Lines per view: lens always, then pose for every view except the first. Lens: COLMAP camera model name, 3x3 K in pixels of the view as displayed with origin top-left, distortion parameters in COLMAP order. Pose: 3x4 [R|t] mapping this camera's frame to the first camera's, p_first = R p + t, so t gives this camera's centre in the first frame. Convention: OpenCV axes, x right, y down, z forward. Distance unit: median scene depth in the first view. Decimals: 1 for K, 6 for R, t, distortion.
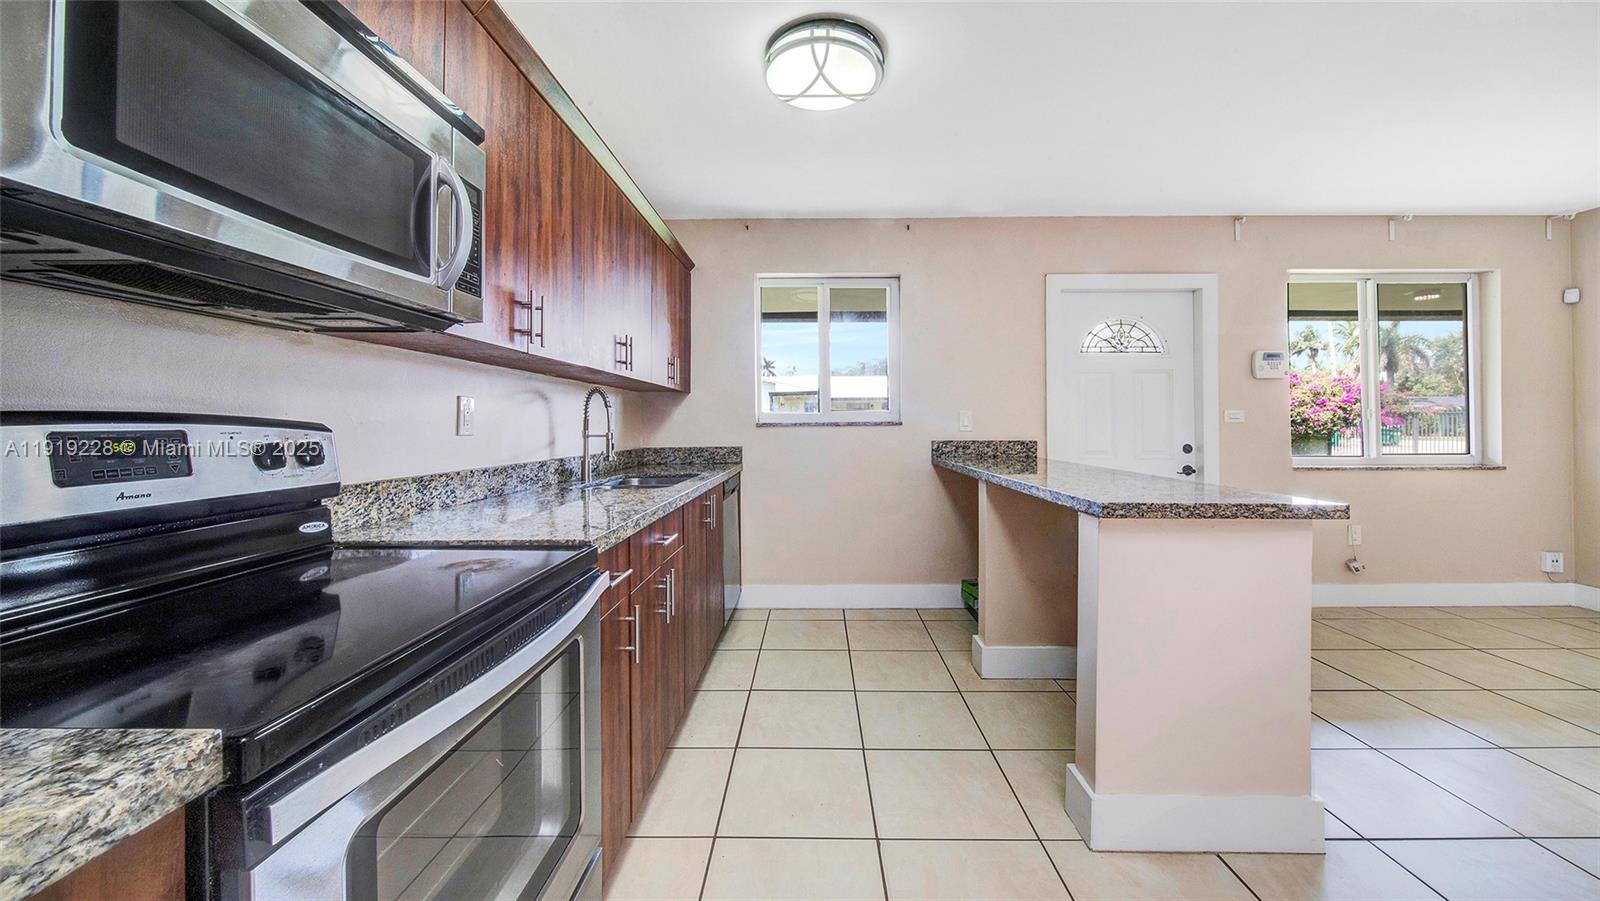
lens RADIAL K [[529.0, 0, 822.7], [0, 529.0, 418.7], [0, 0, 1]] dist [-0.001629, -0.000090]
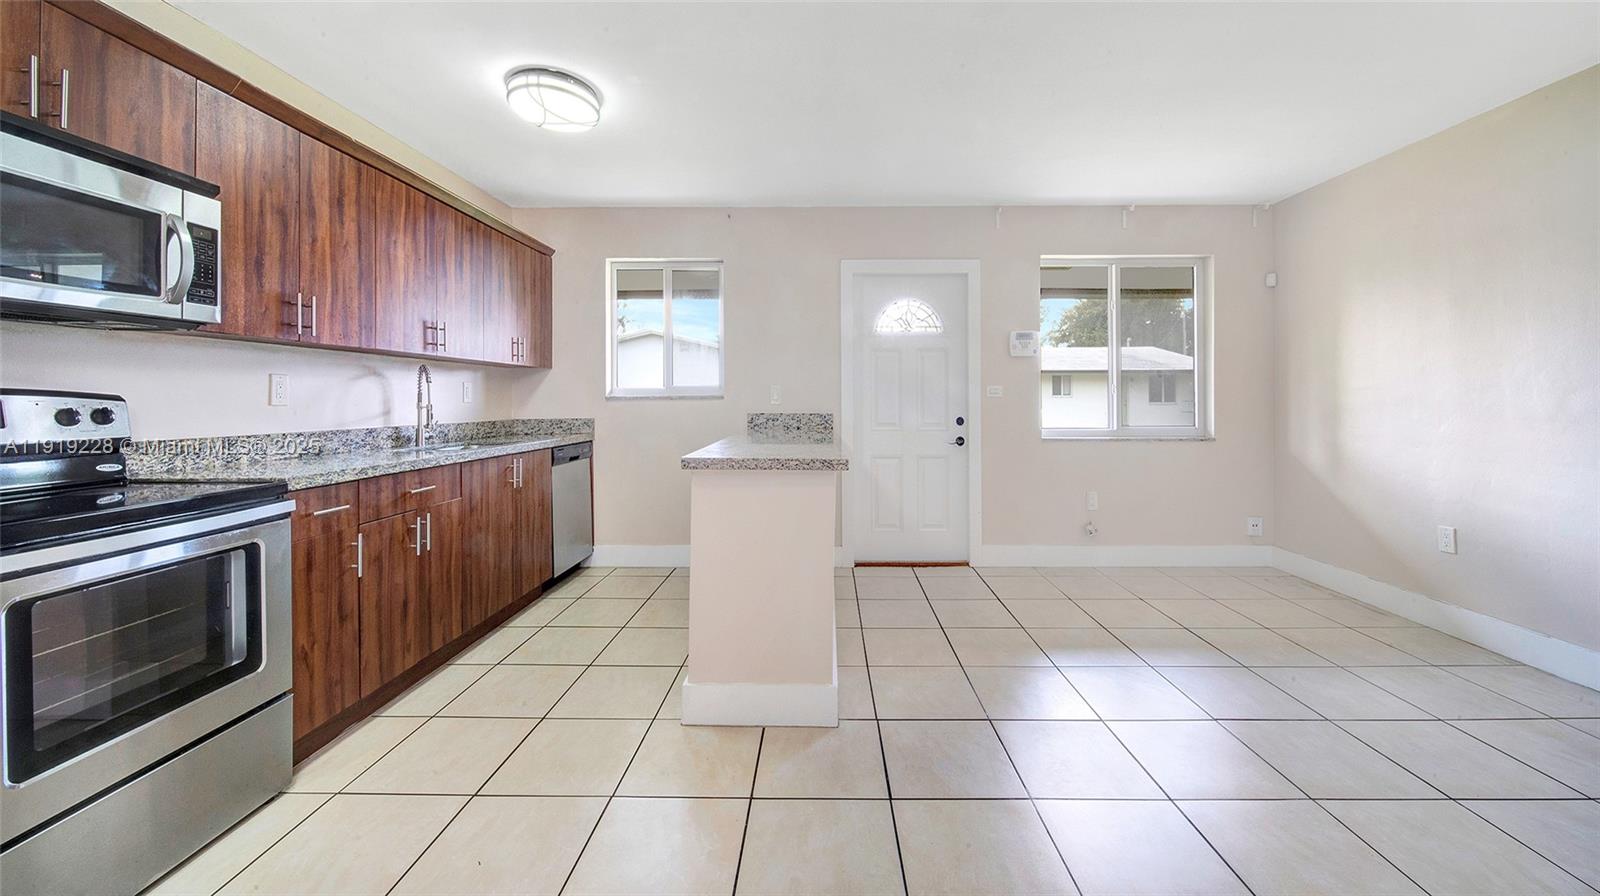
lens RADIAL K [[578.1, 0, 803.6], [0, 578.1, 397.4], [0, 0, 1]] dist [-0.001180, 0.000004]
pose [[0.998275, 0.002668, -0.058651, 0.522688], [-0.002191, 0.999964, 0.008182, -0.000745], [0.058671, -0.008040, 0.998245, -0.232704]]
